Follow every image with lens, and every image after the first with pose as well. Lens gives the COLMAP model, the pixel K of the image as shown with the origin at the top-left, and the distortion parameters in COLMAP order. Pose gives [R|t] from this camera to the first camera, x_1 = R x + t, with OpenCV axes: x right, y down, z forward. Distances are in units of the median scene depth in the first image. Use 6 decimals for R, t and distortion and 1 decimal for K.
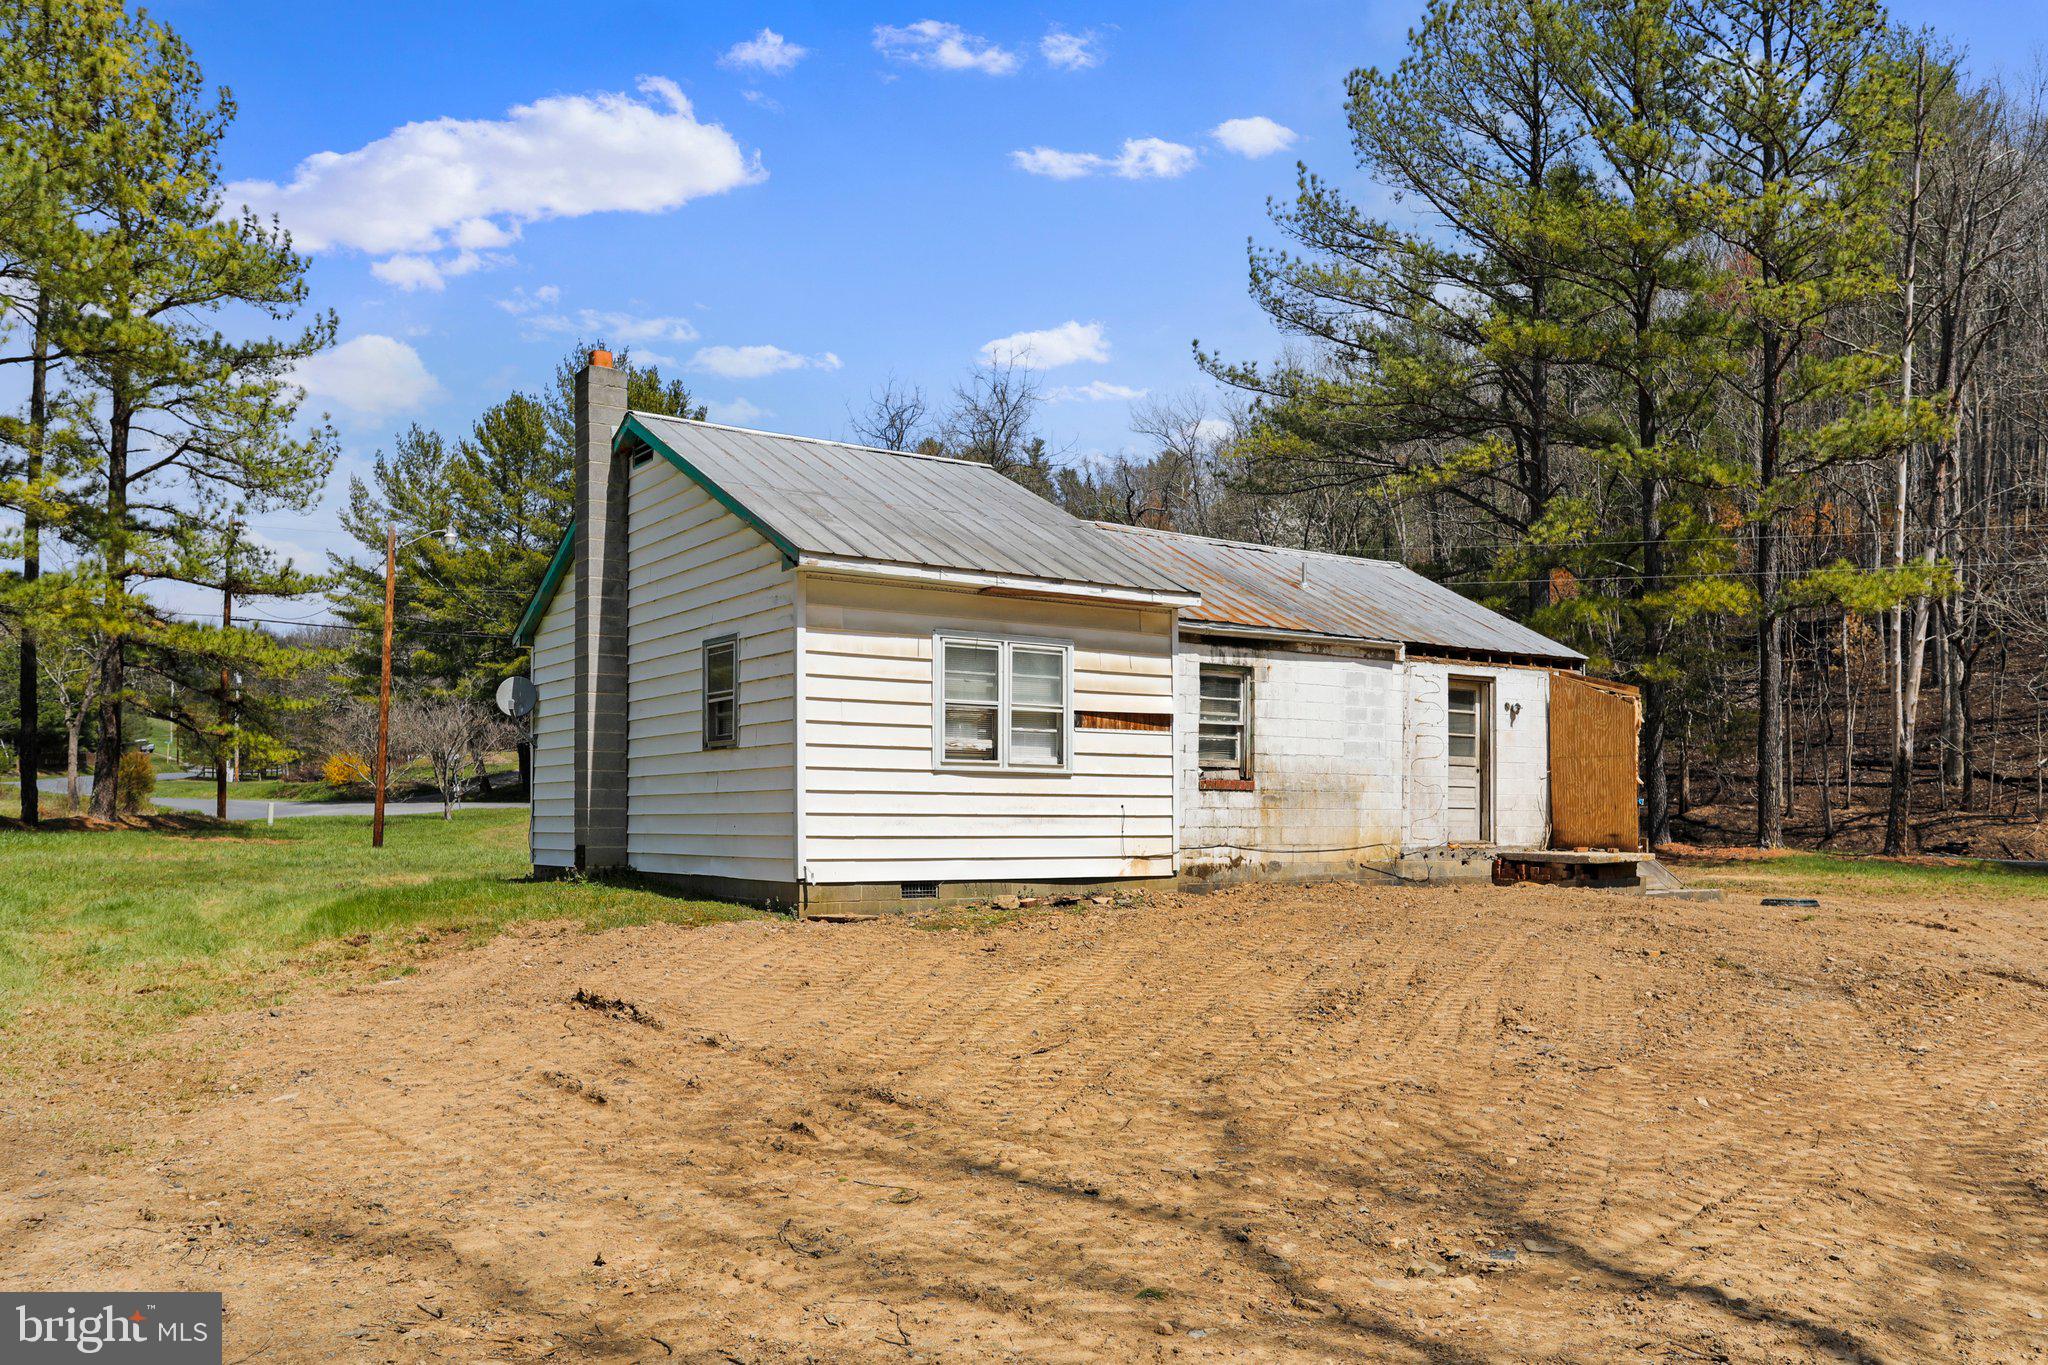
lens RADIAL K [[1607.4, 0, 1024.0], [0, 1607.4, 682.5], [0, 0, 1]] dist [-0.001016, -0.000040]
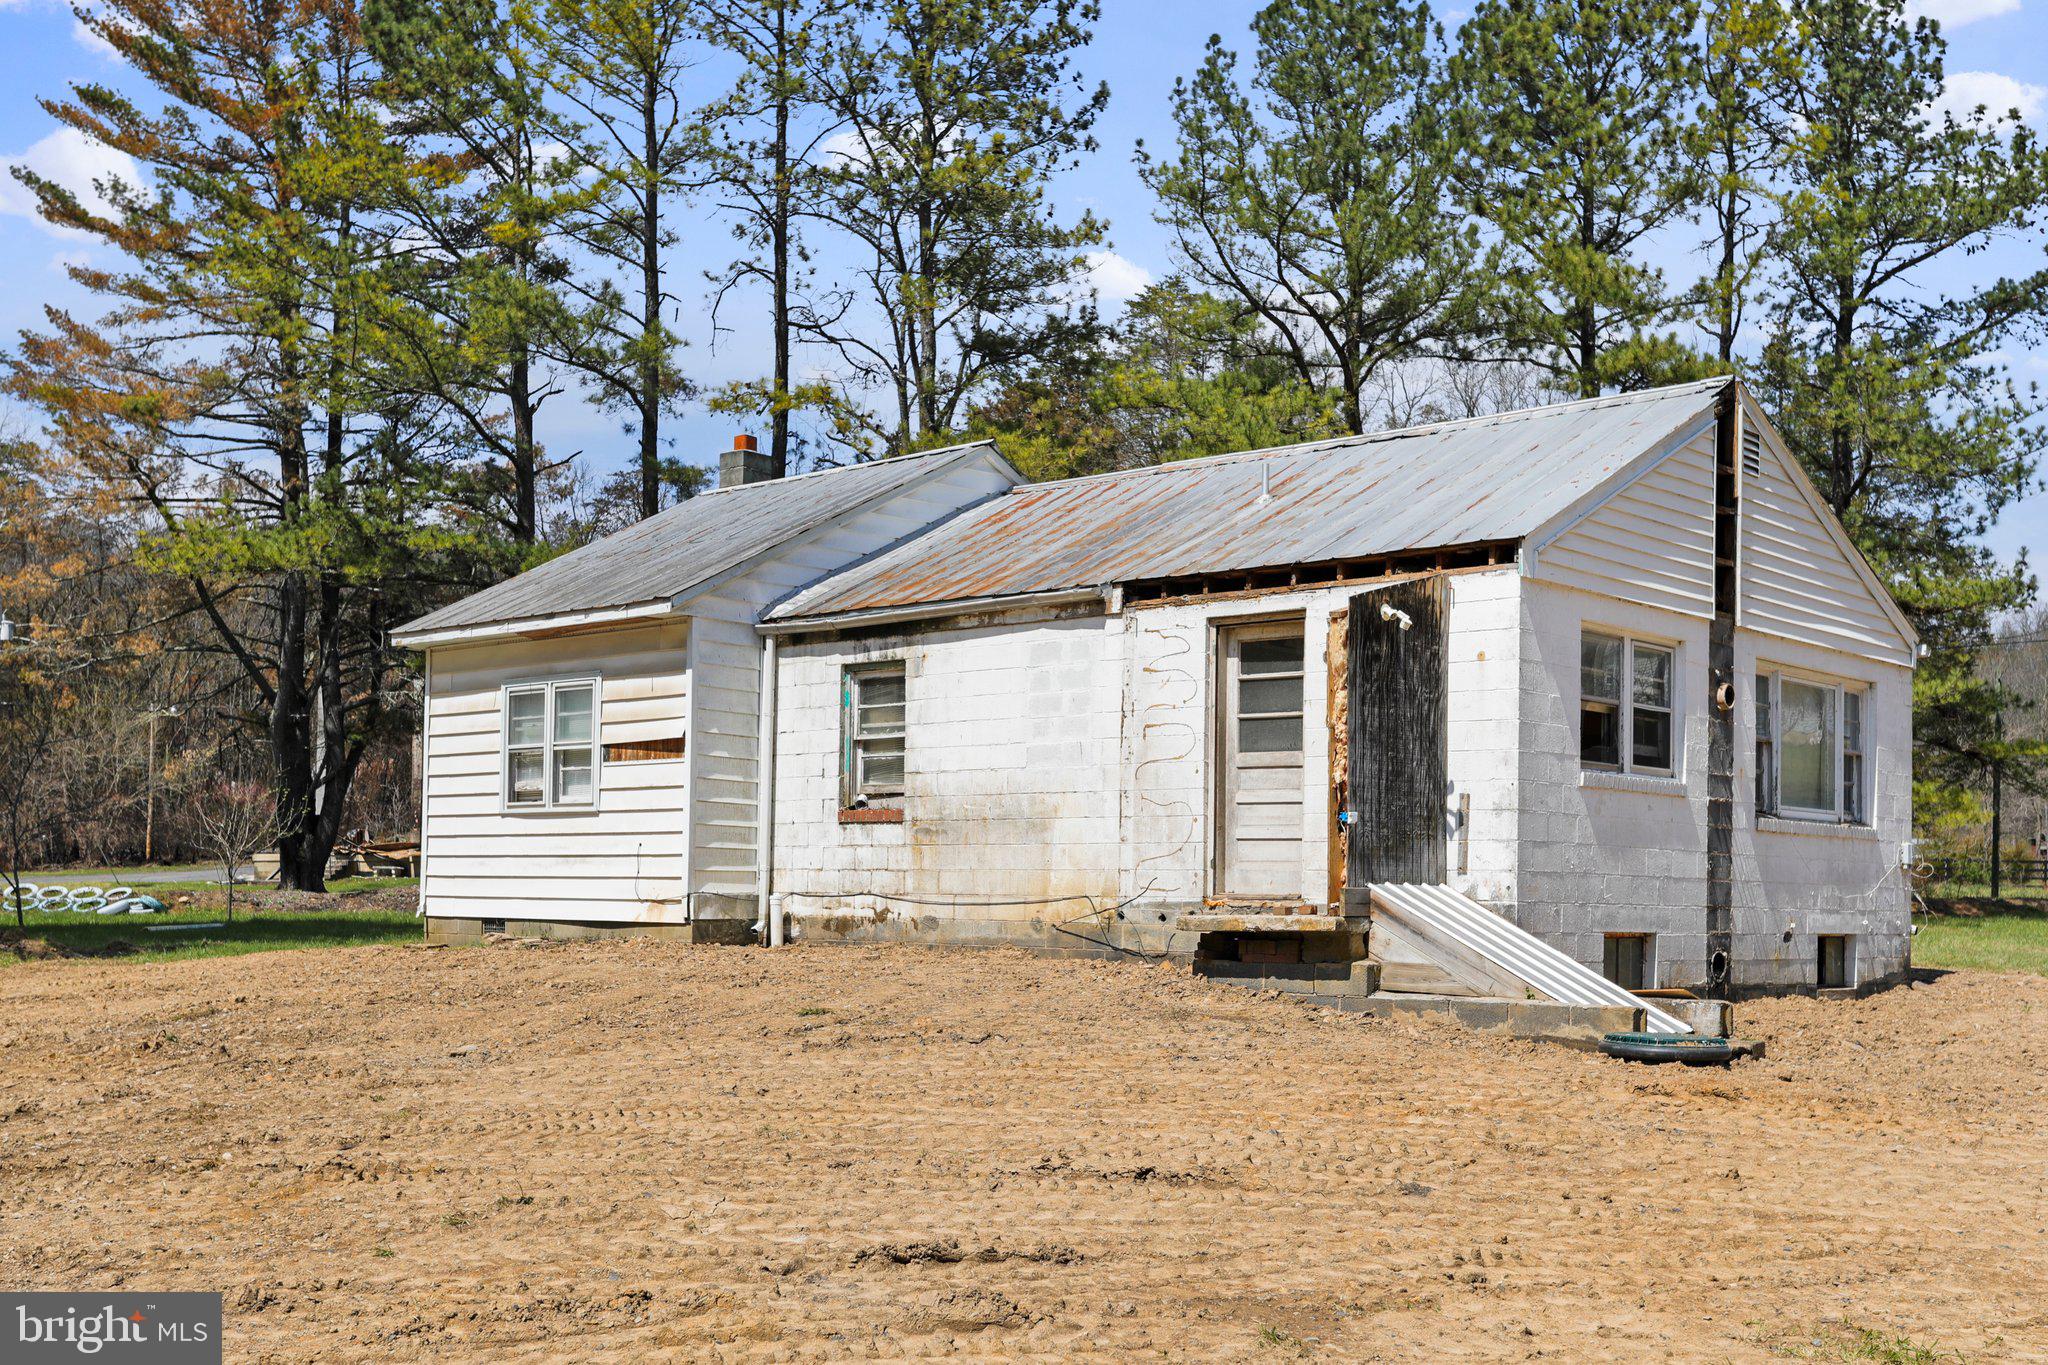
lens RADIAL K [[2182.8, 0, 1022.7], [0, 2182.8, 788.8], [0, 0, 1]] dist [-0.002471, 0.022495]
pose [[0.224929, -0.049264, -0.973129, 1.176394], [0.069324, 0.996999, -0.034448, 0.092321], [0.971906, -0.059713, 0.227670, 0.833861]]
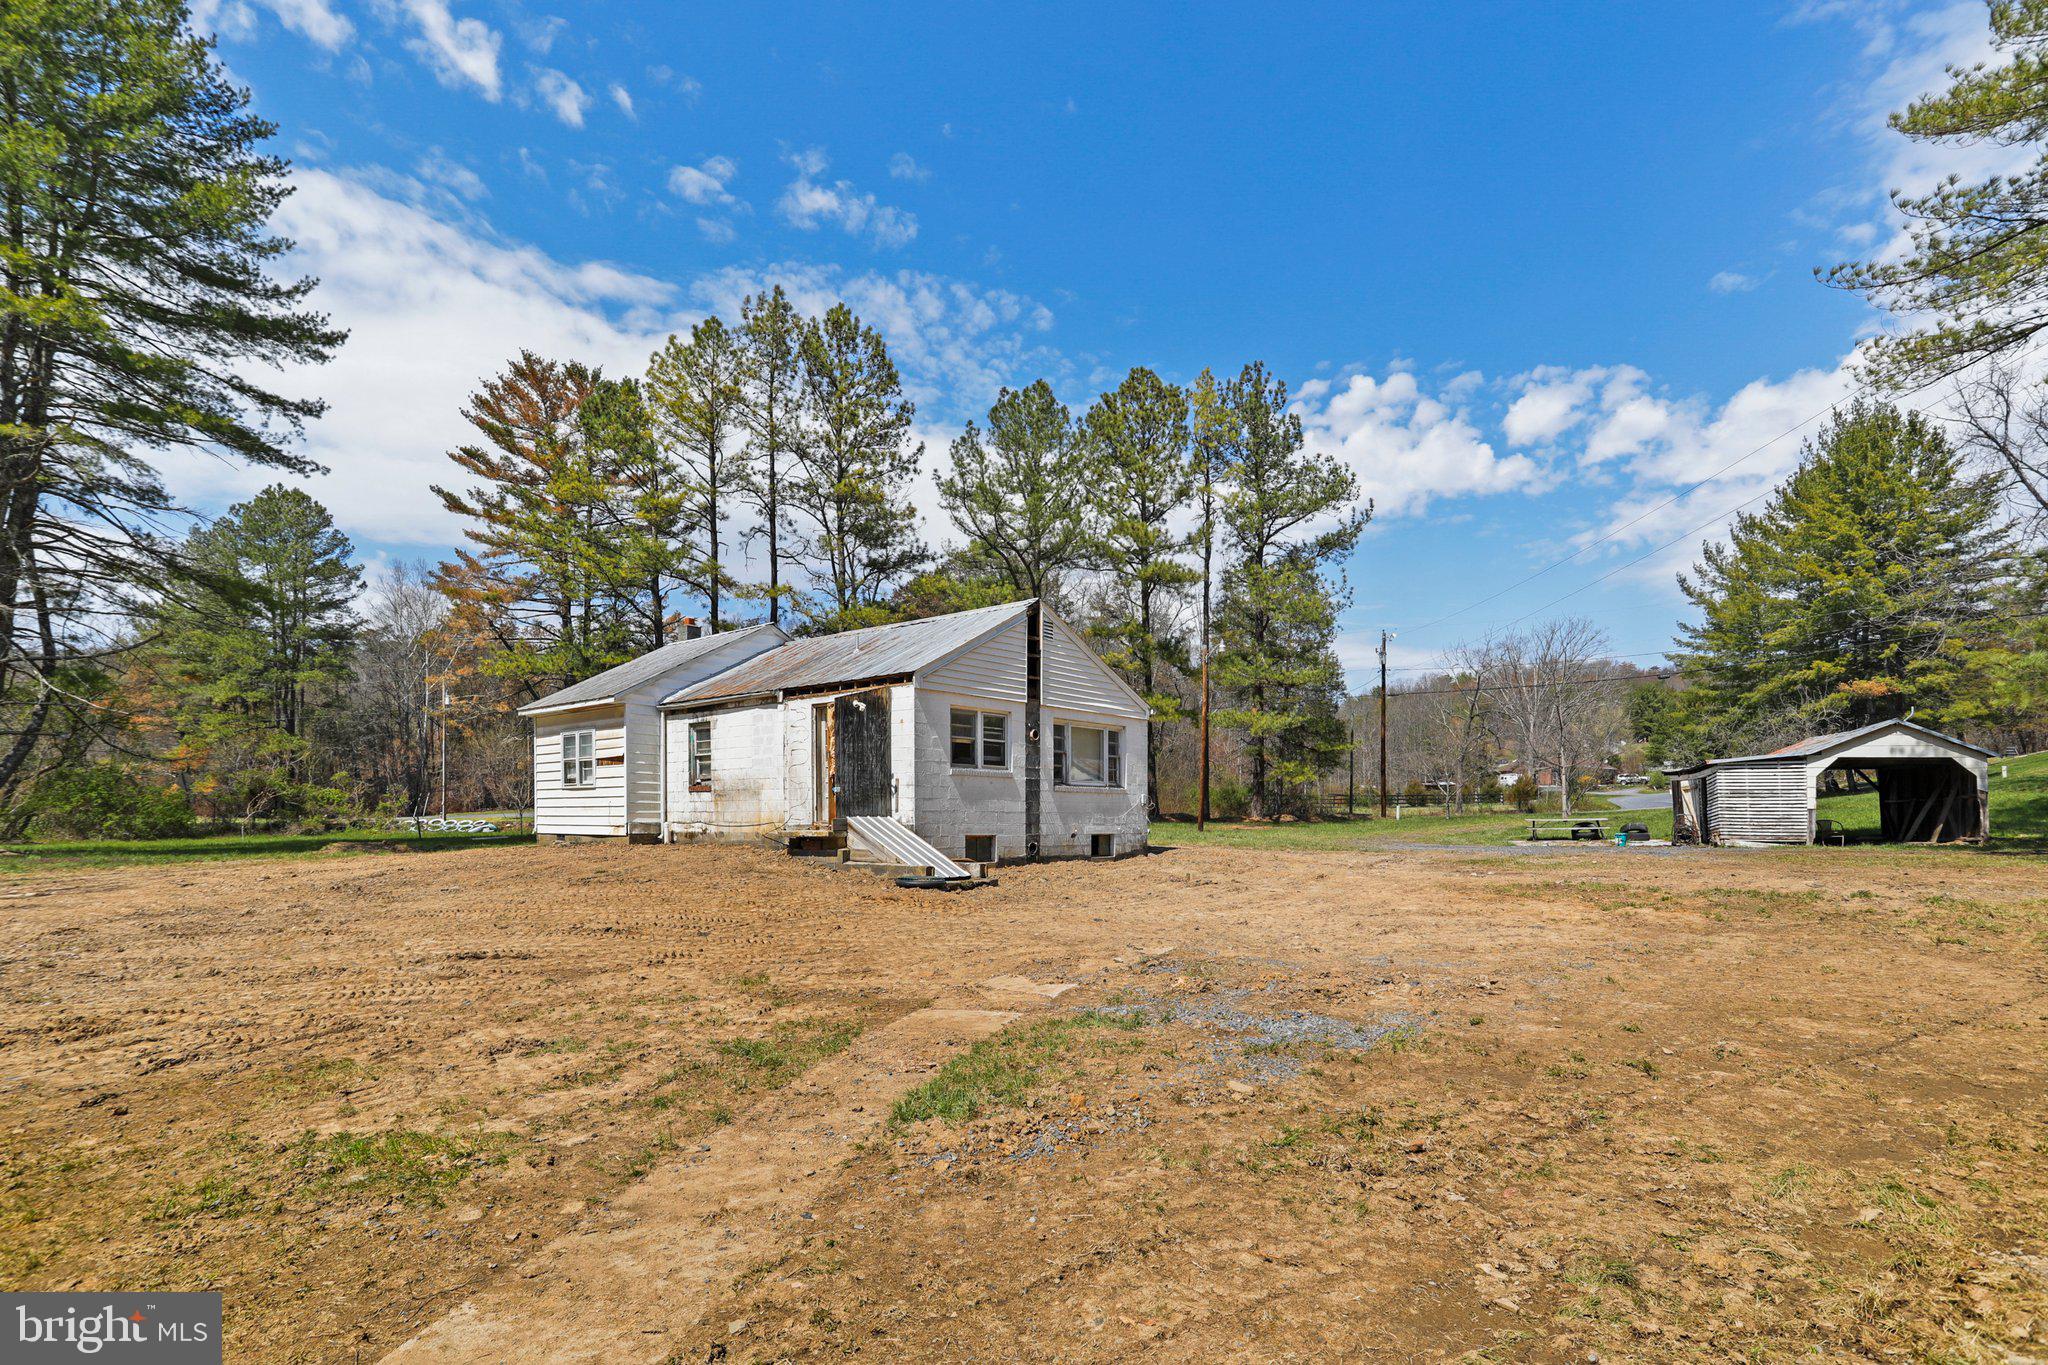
lens RADIAL K [[1048.6, 0, 1026.6], [0, 1048.6, 824.5], [0, 0, 1]] dist [-0.040843, -0.000004]
pose [[0.250941, 0.003780, -0.967995, 1.364694], [0.081693, 0.996342, 0.025069, 0.104805], [0.964549, -0.085369, 0.249714, 1.060532]]
